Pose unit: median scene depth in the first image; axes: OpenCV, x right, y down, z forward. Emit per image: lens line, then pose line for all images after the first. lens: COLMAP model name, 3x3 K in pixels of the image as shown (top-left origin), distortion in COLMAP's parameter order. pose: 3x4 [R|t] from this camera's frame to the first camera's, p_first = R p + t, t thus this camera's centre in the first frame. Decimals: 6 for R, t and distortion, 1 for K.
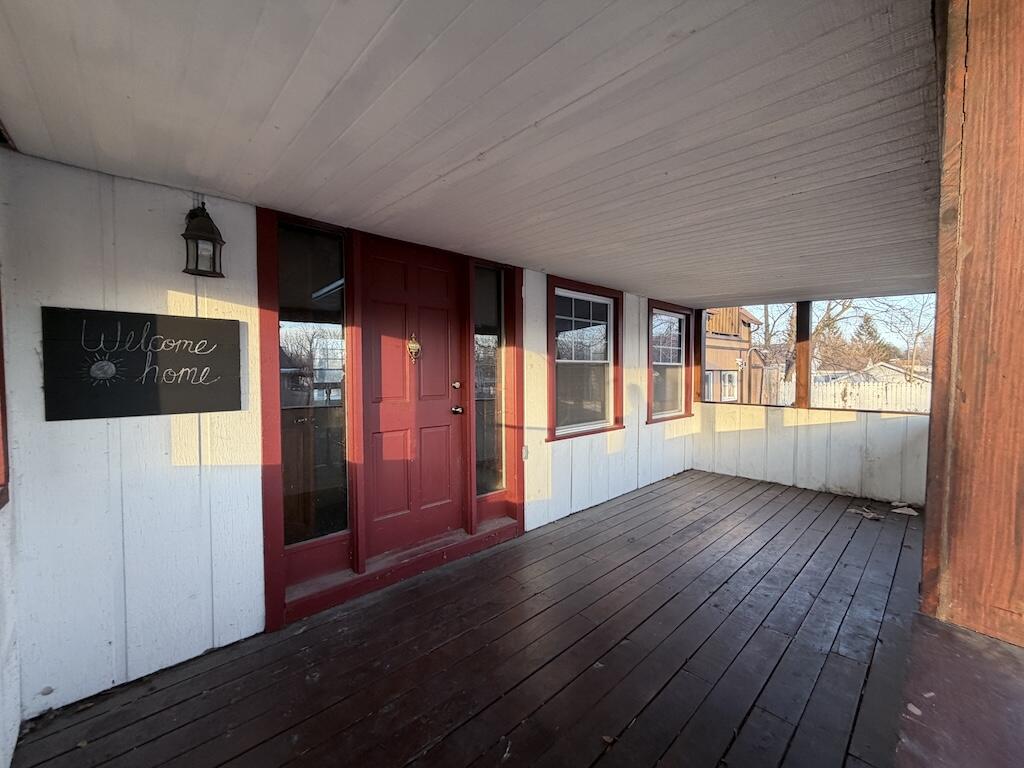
lens RADIAL K [[408.2, 0, 512.0], [0, 408.2, 384.0], [0, 0, 1]] dist [0.001824, 0.000291]
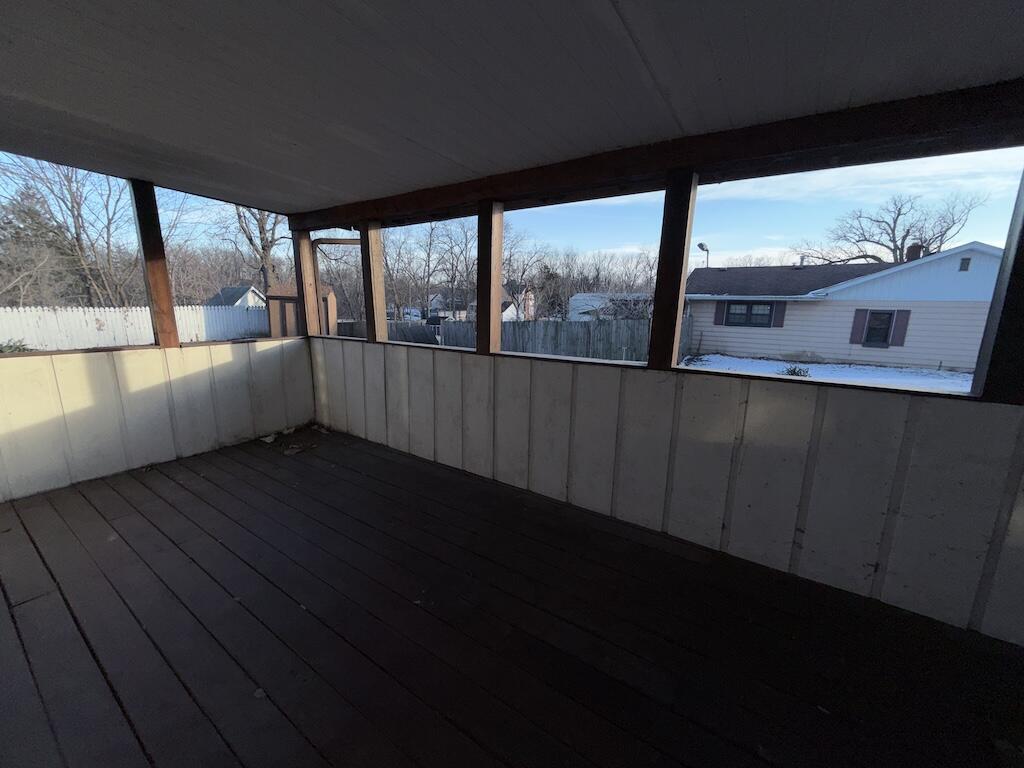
lens RADIAL K [[408.2, 0, 512.0], [0, 408.2, 384.0], [0, 0, 1]] dist [0.001824, 0.000291]
pose [[-0.219156, -0.190472, 0.956918, -0.095182], [0.017139, 0.979857, 0.198963, -0.007240], [-0.975539, 0.060004, -0.211477, 0.593849]]
